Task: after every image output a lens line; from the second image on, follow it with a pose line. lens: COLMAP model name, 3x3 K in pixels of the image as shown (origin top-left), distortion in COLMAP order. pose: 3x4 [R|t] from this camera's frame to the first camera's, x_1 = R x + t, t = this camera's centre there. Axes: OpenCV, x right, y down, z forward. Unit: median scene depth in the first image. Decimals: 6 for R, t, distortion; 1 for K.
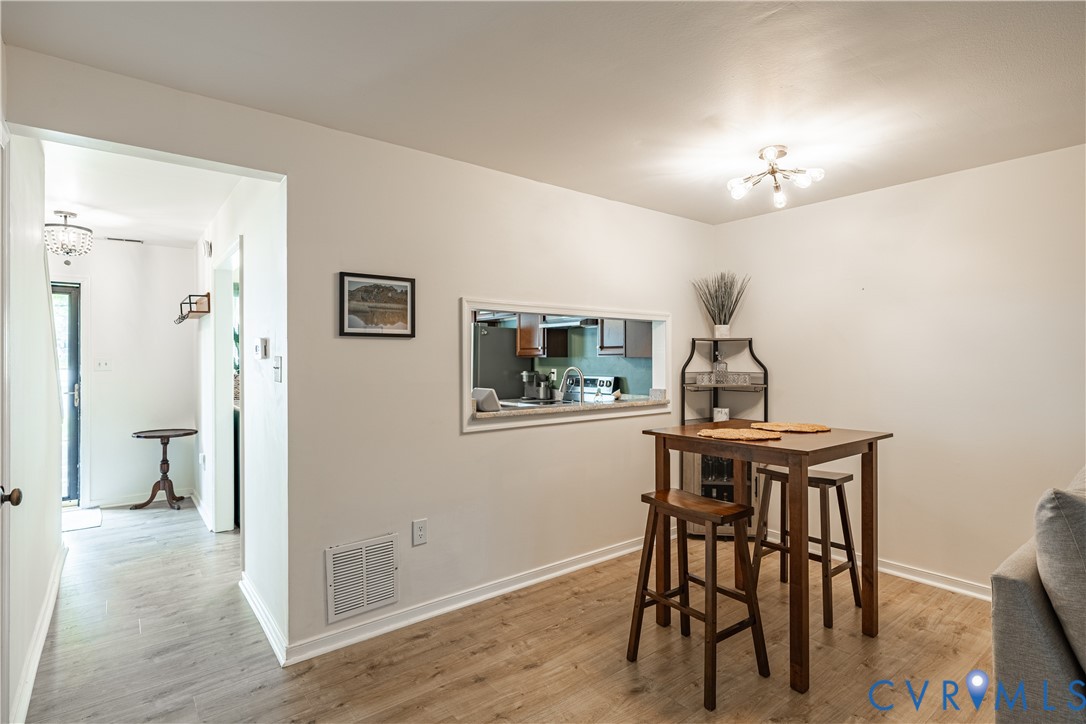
lens RADIAL K [[546.8, 0, 545.9], [0, 546.8, 356.7], [0, 0, 1]] dist [-0.005091, 0.002265]
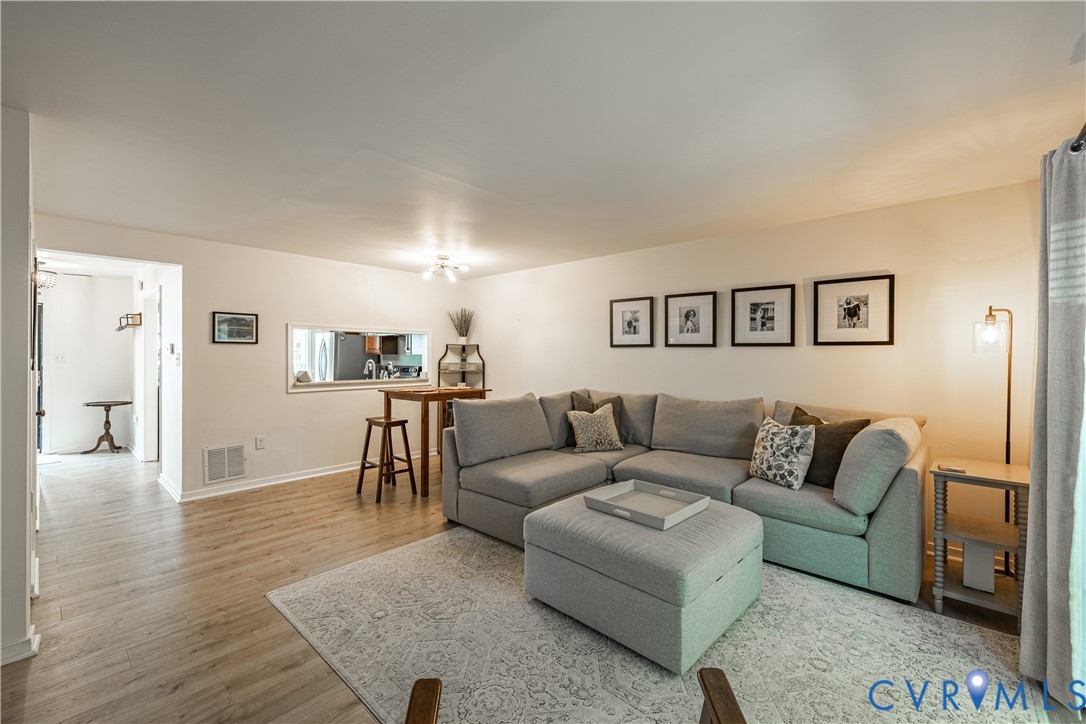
lens RADIAL K [[449.3, 0, 543.6], [0, 449.3, 355.3], [0, 0, 1]] dist [-0.000283, 0.000758]
pose [[0.985326, 0.004510, 0.170622, 0.338602], [-0.004873, 0.999987, 0.001711, -0.001094], [-0.170612, -0.002517, 0.985335, -0.525363]]
